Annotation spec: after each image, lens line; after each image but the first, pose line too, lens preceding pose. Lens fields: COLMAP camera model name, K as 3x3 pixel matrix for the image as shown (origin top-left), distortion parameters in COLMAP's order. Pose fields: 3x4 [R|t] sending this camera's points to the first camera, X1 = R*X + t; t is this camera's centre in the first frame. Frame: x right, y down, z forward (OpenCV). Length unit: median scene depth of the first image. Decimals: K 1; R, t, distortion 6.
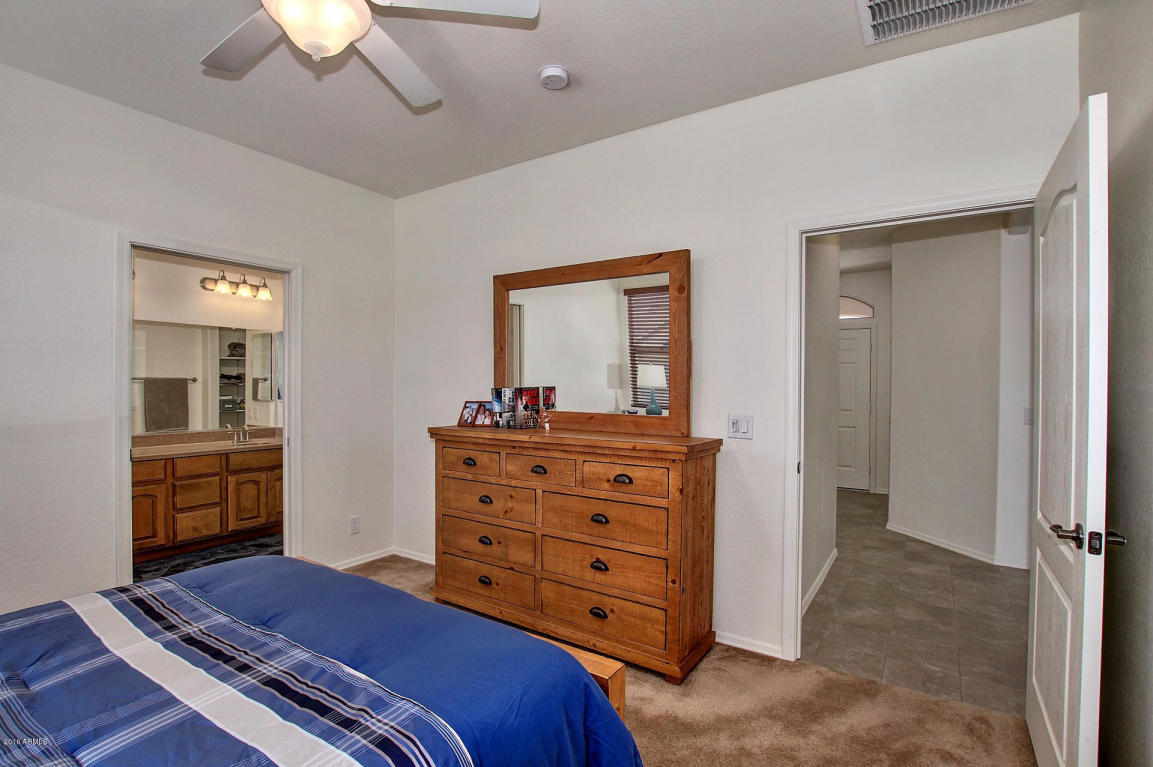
lens RADIAL K [[546.7, 0, 566.4], [0, 546.7, 387.0], [0, 0, 1]] dist [-0.032209, 0.004691]
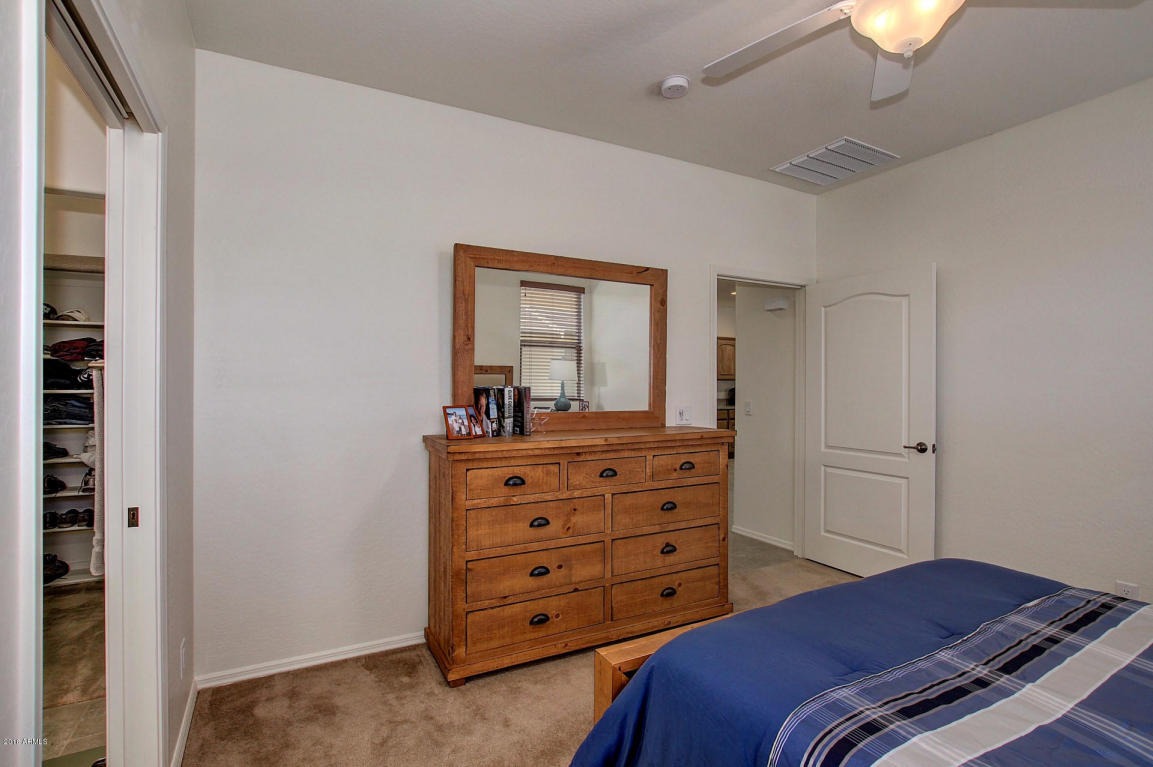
lens RADIAL K [[546.7, 0, 566.4], [0, 546.7, 387.0], [0, 0, 1]] dist [-0.032209, 0.004691]
pose [[0.477299, -0.012408, 0.878653, -0.920340], [0.003639, 0.999920, 0.012143, -0.010307], [-0.878733, -0.002599, 0.477306, 0.611348]]
